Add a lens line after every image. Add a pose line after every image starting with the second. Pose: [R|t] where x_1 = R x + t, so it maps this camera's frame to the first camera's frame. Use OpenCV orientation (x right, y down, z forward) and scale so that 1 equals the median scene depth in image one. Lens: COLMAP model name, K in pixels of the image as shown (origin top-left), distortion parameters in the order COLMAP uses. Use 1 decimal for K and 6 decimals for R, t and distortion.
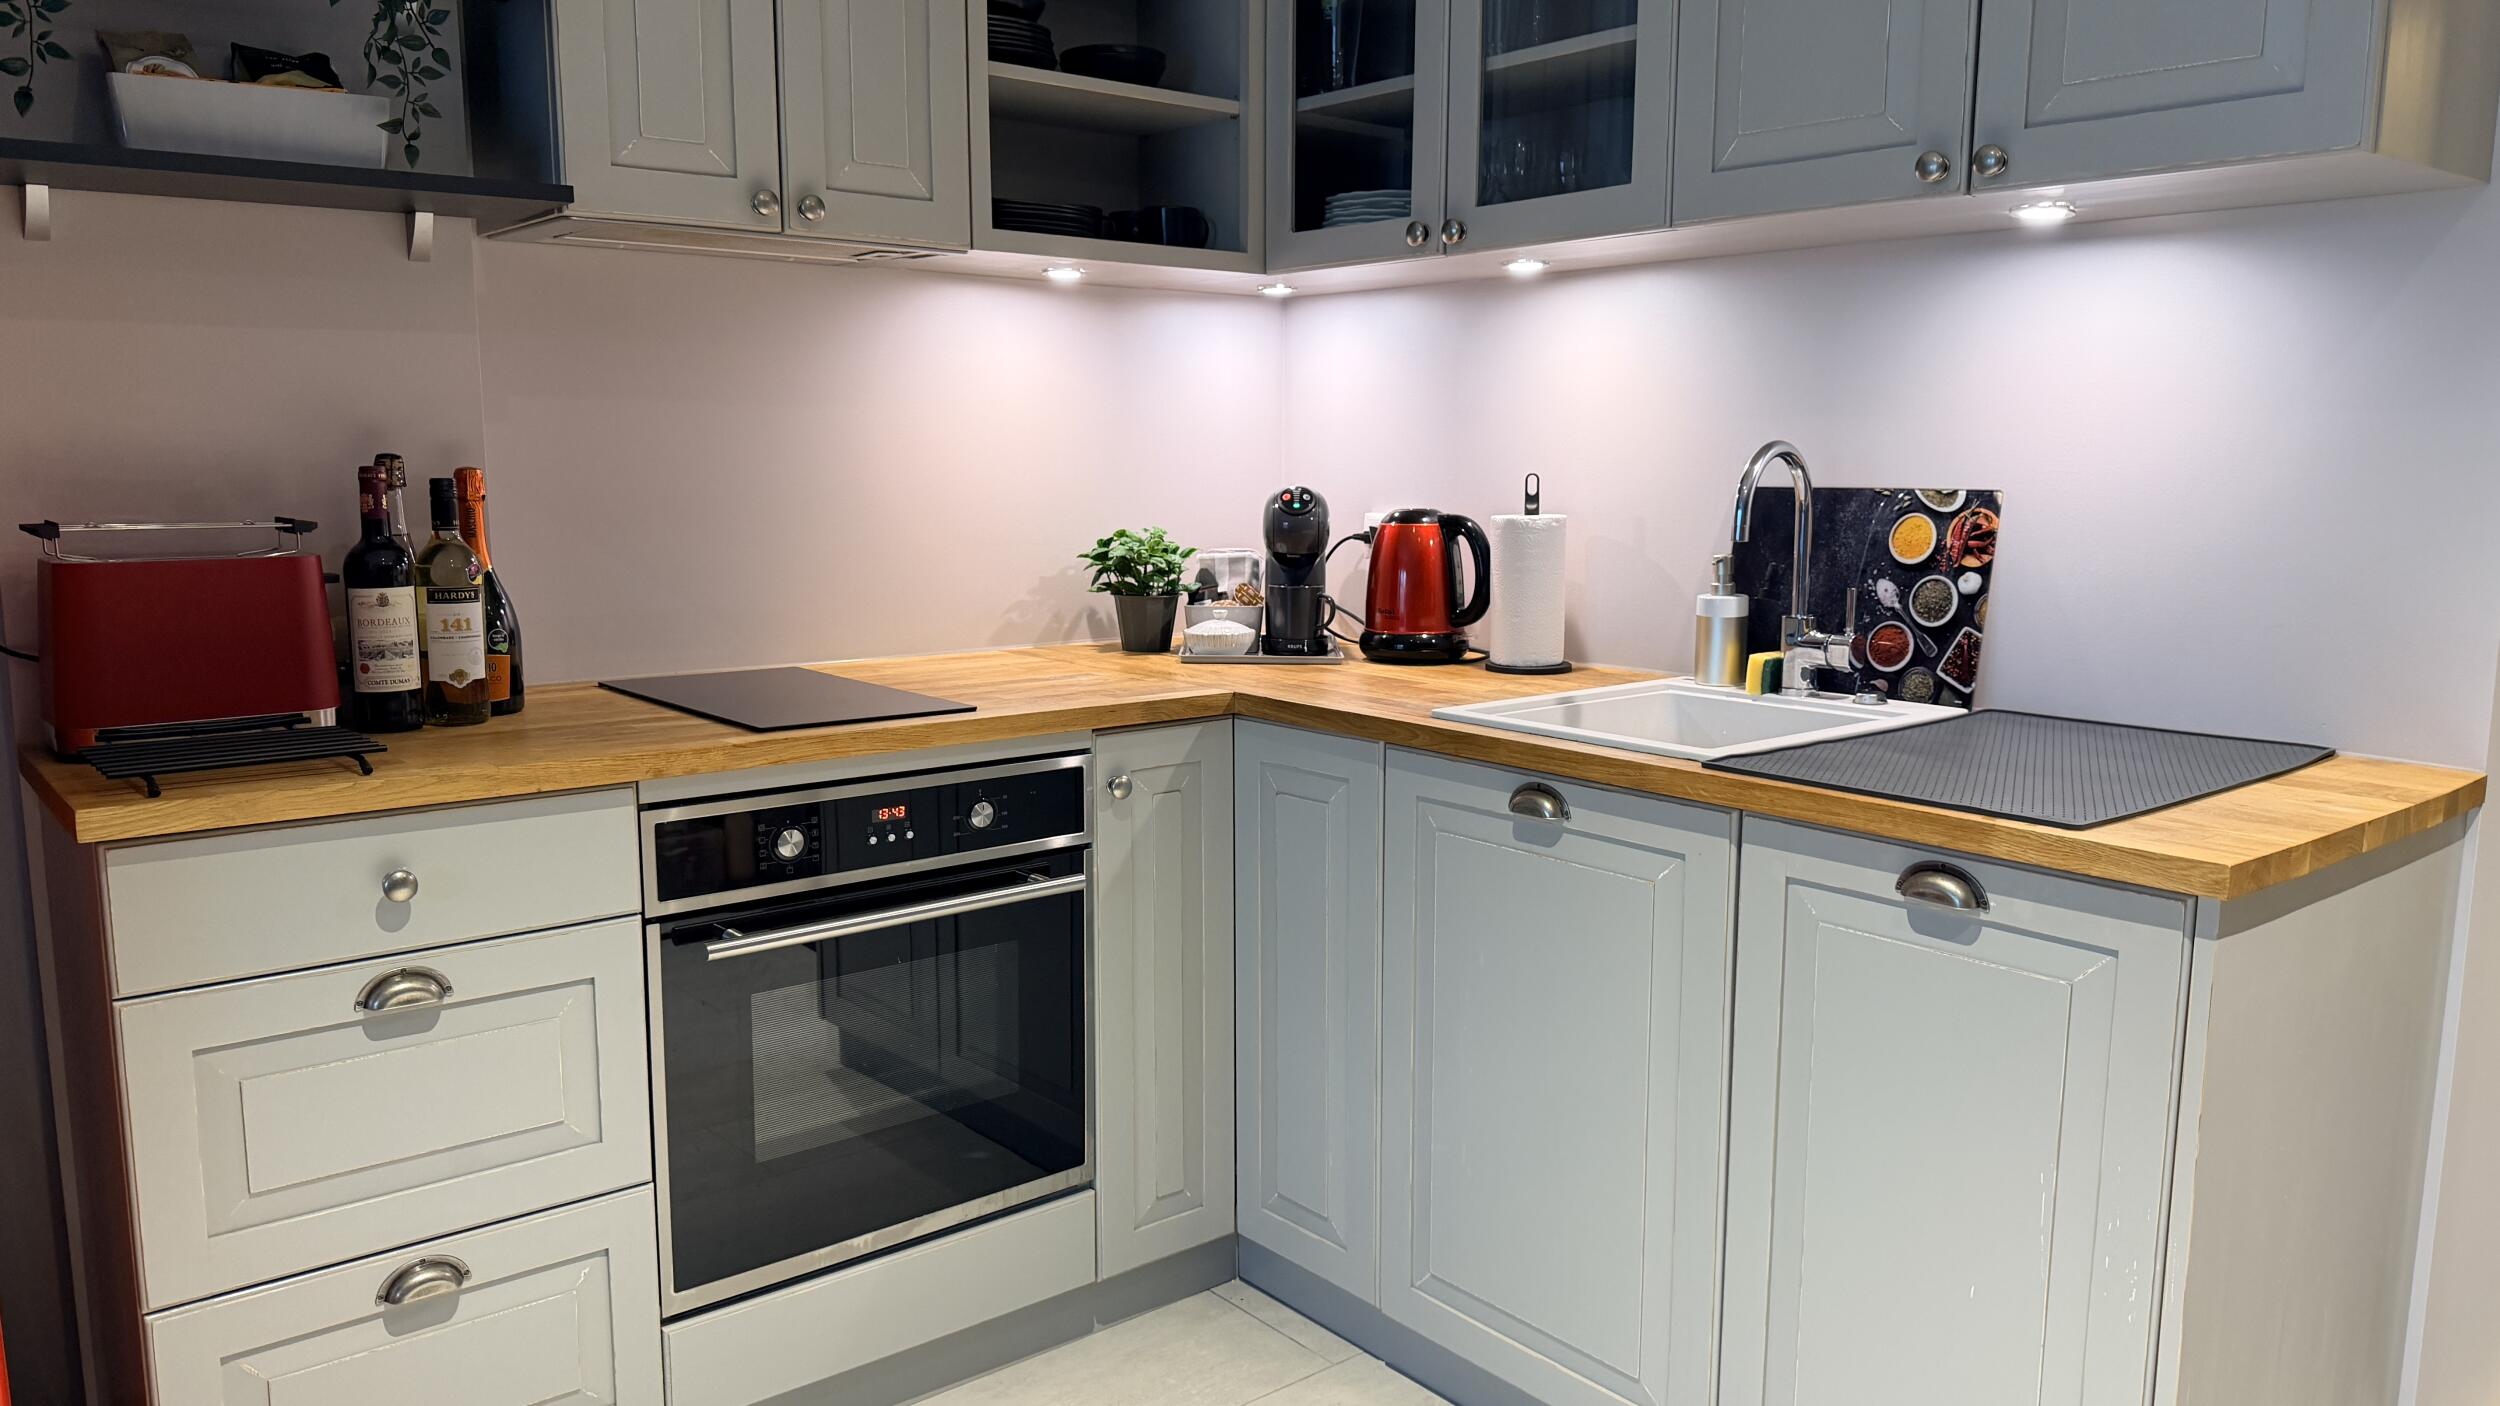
lens RADIAL K [[1769.6, 0, 1250.0], [0, 1769.6, 703.0], [0, 0, 1]] dist [-0.002374, -0.006140]
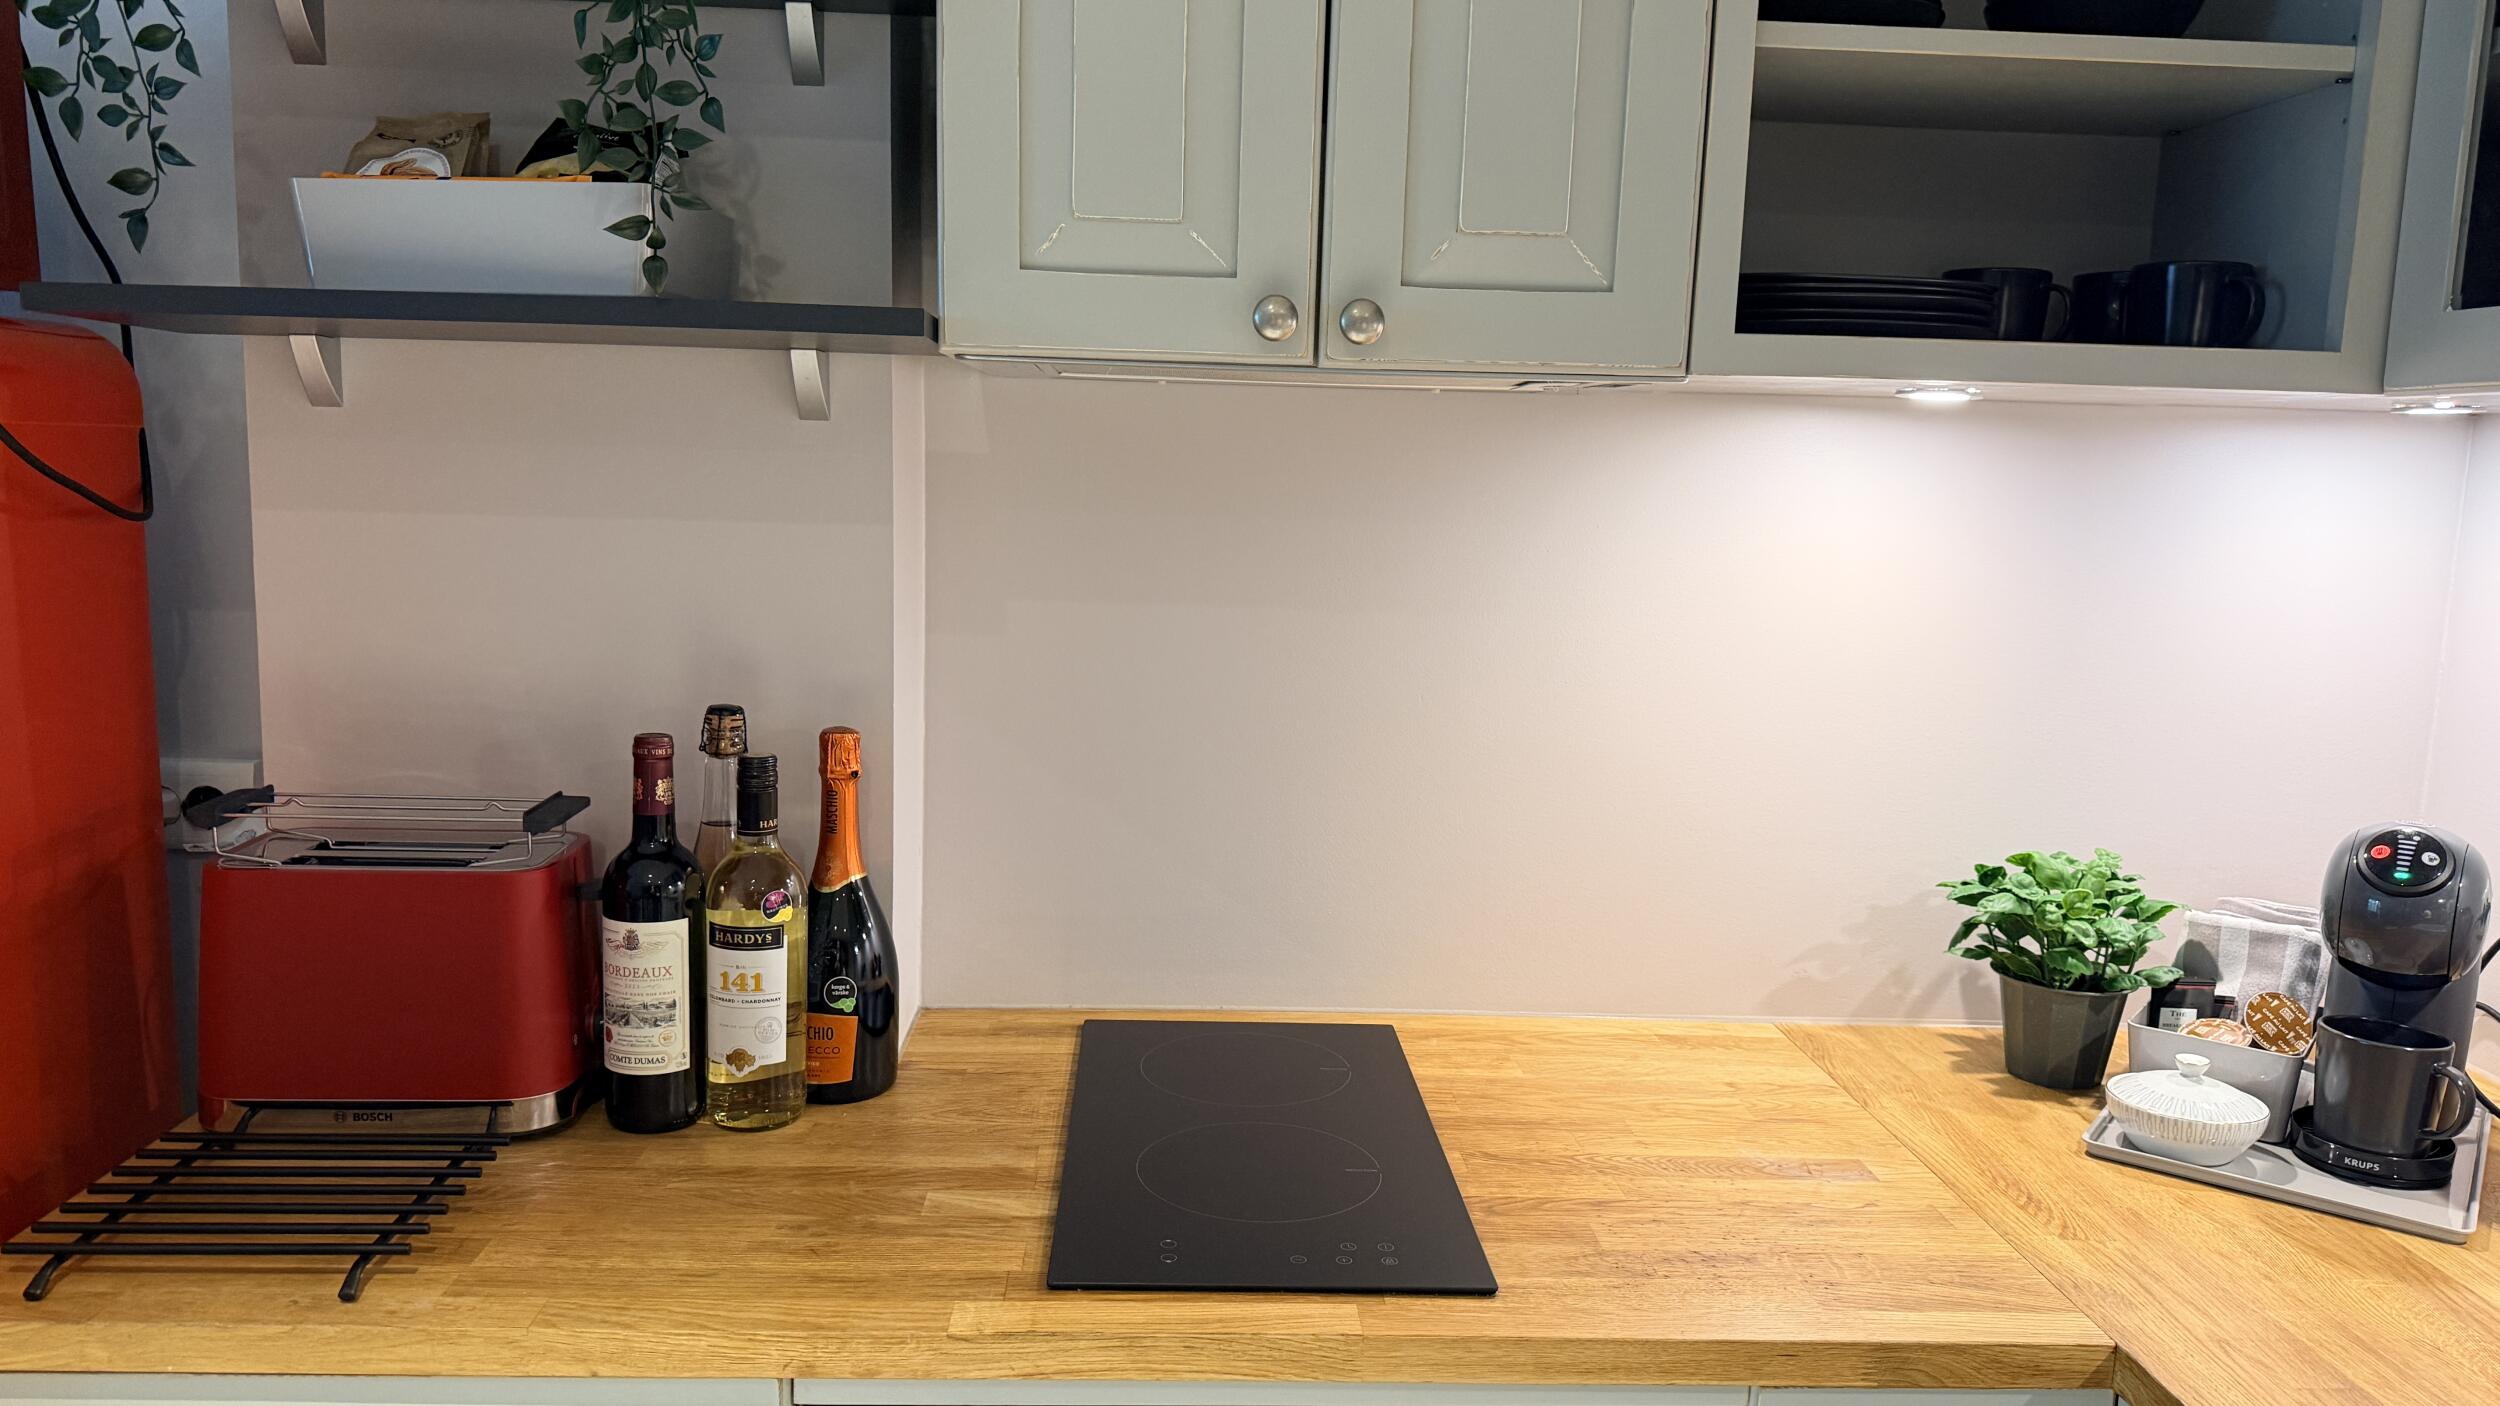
lens RADIAL K [[1703.0, 0, 1250.0], [0, 1703.0, 703.0], [0, 0, 1]] dist [0.107230, -0.134198]
pose [[0.799813, 0.098712, -0.592077, 0.057620], [-0.110897, 0.993705, 0.015867, -0.147472], [0.589917, 0.052969, 0.805725, 0.490715]]
